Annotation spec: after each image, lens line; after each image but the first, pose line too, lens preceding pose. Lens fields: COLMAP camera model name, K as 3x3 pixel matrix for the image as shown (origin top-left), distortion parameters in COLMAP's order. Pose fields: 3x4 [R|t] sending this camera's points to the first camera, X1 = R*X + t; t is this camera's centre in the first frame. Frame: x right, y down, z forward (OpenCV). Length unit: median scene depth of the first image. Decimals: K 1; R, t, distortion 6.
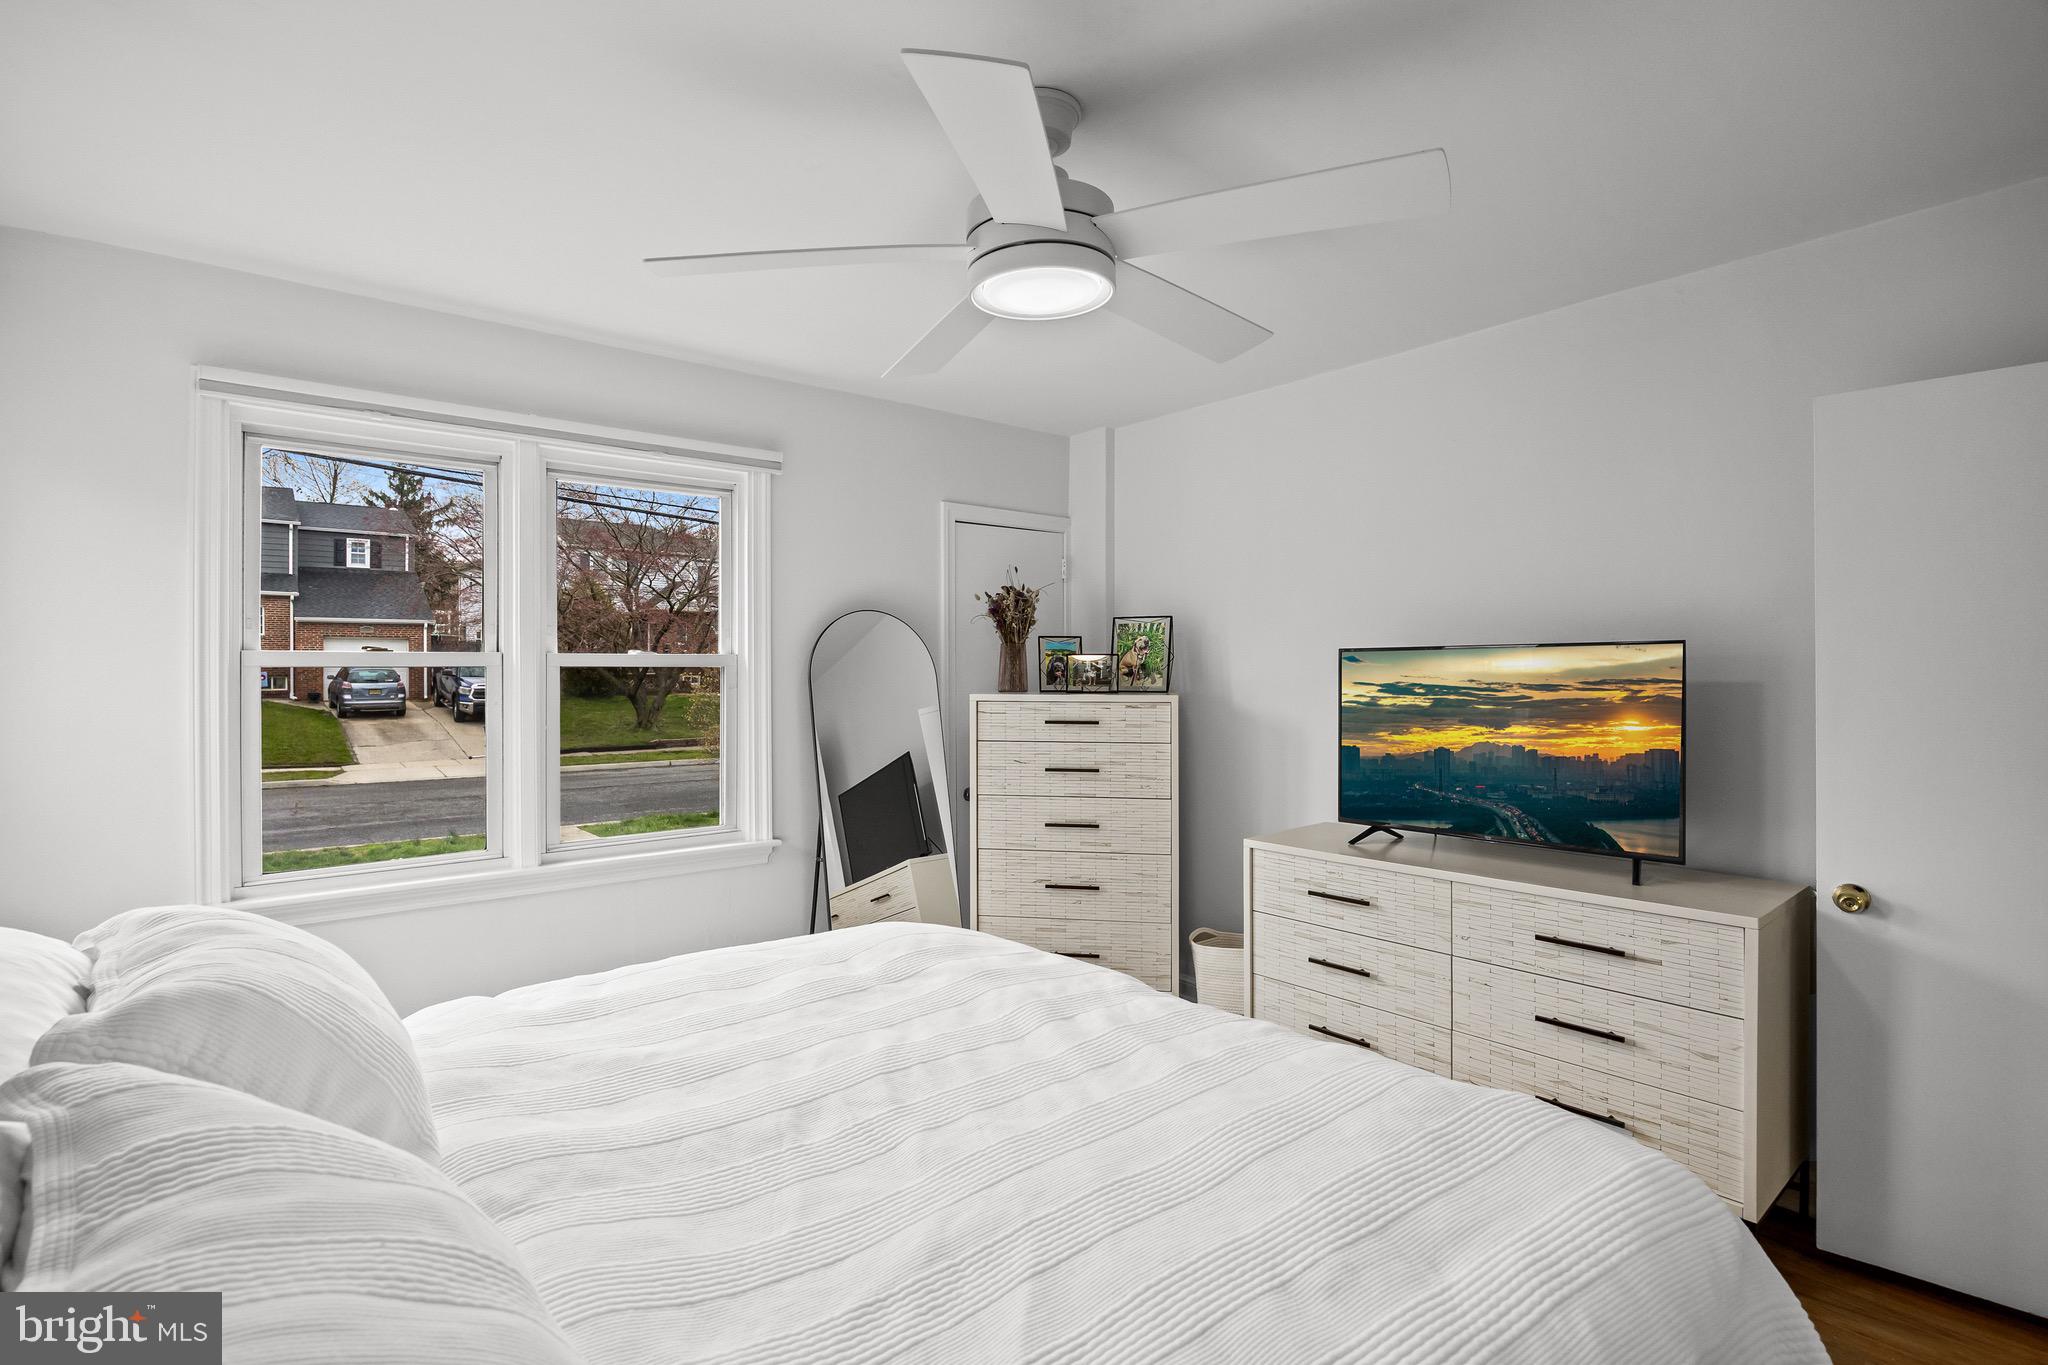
lens RADIAL K [[965.2, 0, 1027.7], [0, 965.2, 678.9], [0, 0, 1]] dist [-0.001613, -0.000238]
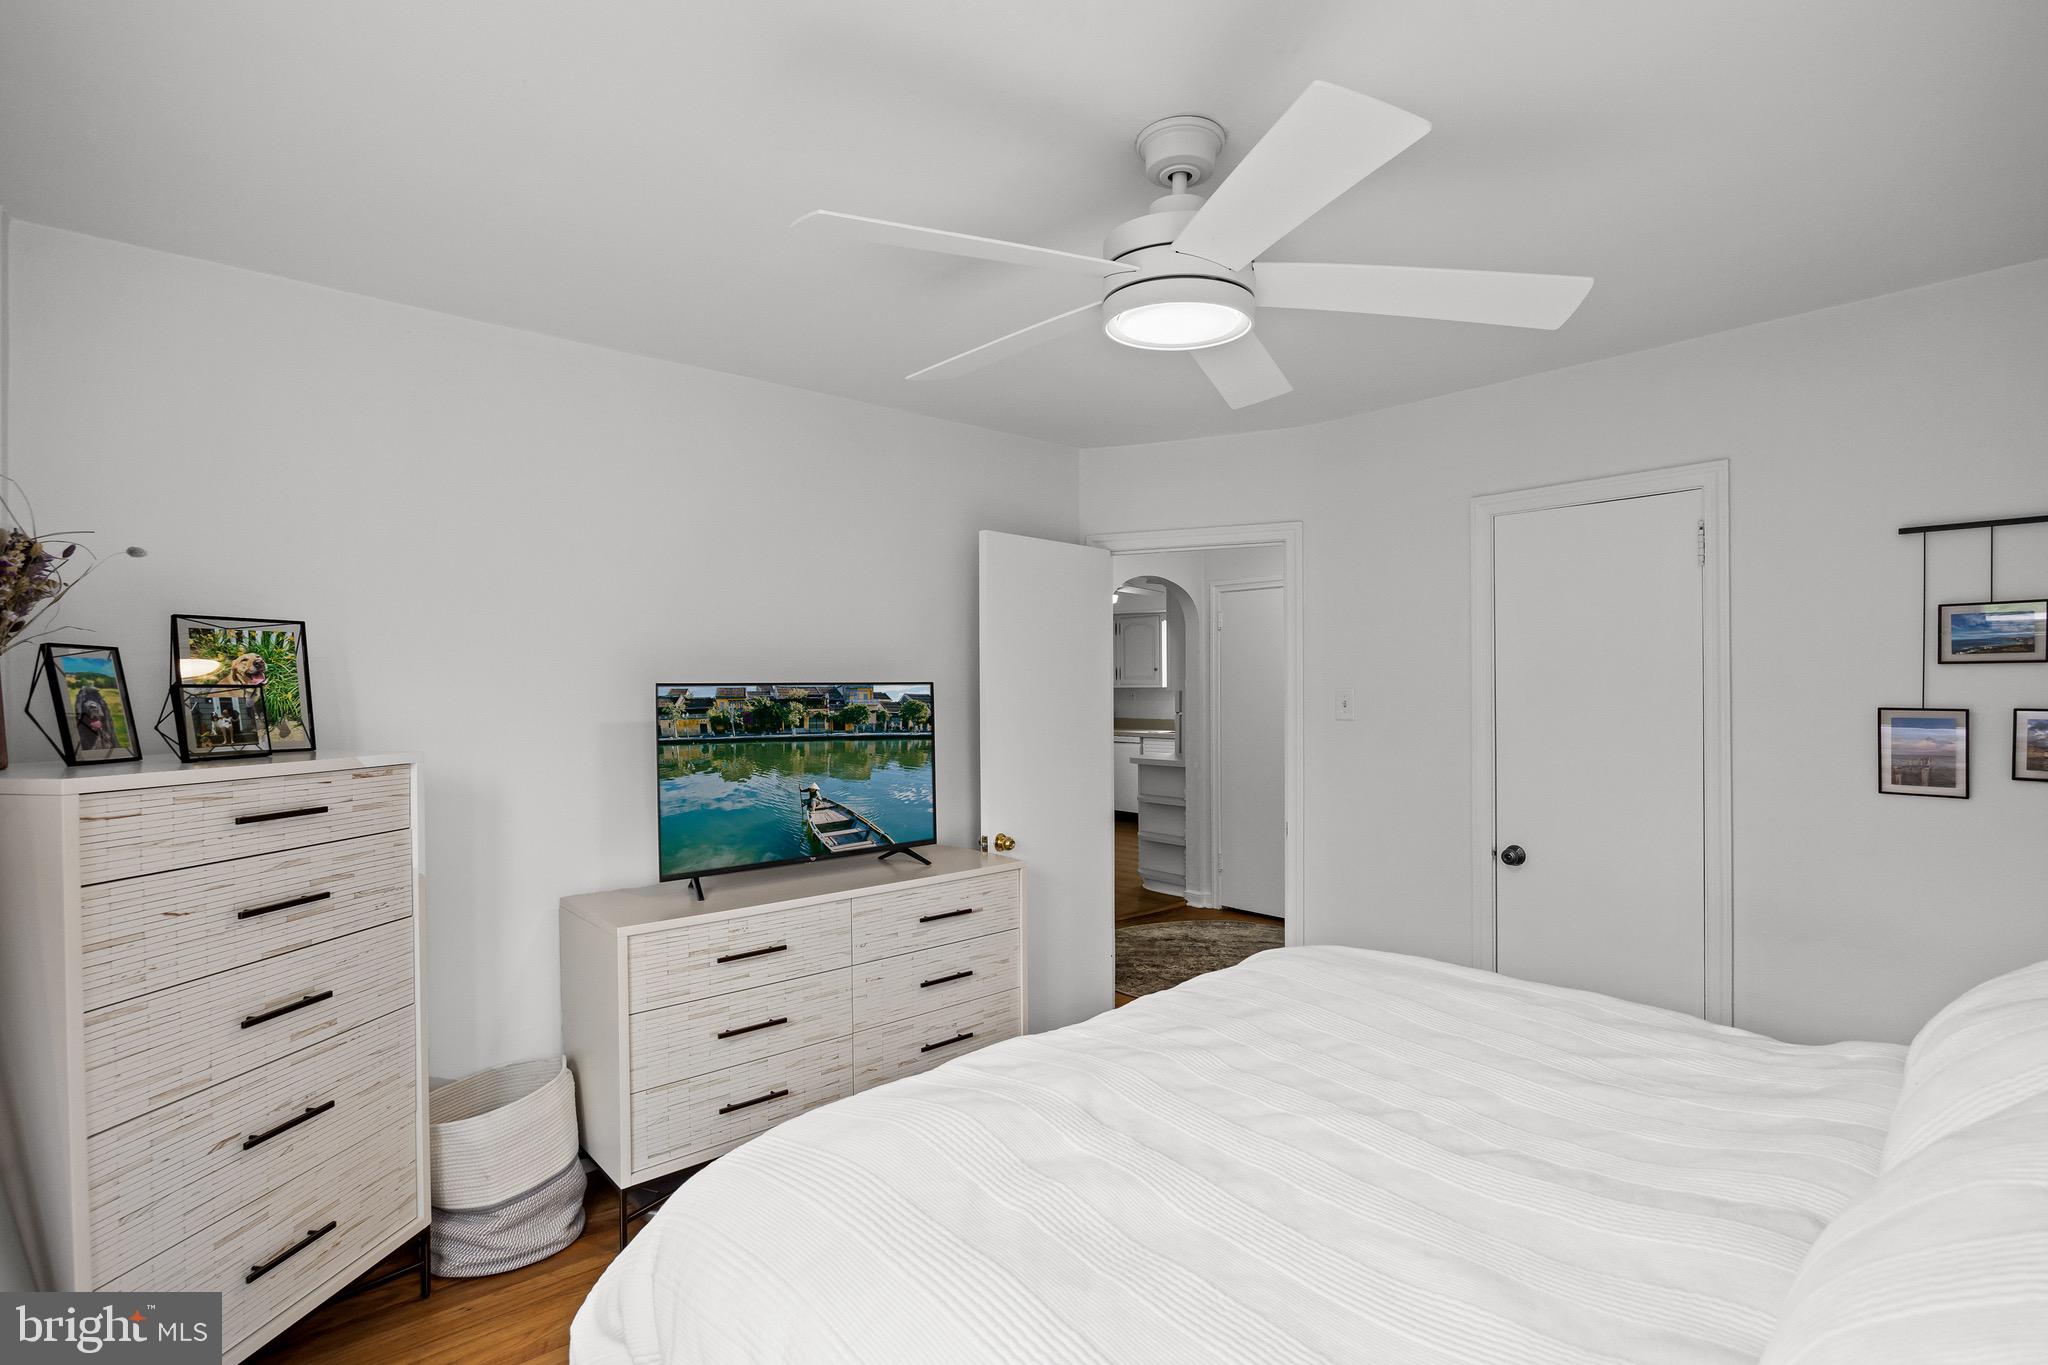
lens RADIAL K [[1070.0, 0, 1025.9], [0, 1070.0, 693.2], [0, 0, 1]] dist [0.002217, 0.000186]
pose [[-0.066921, -0.002582, 0.997755, -0.567332], [0.010307, 0.999942, 0.003279, -0.019544], [-0.997705, 0.010503, -0.066891, 0.628189]]
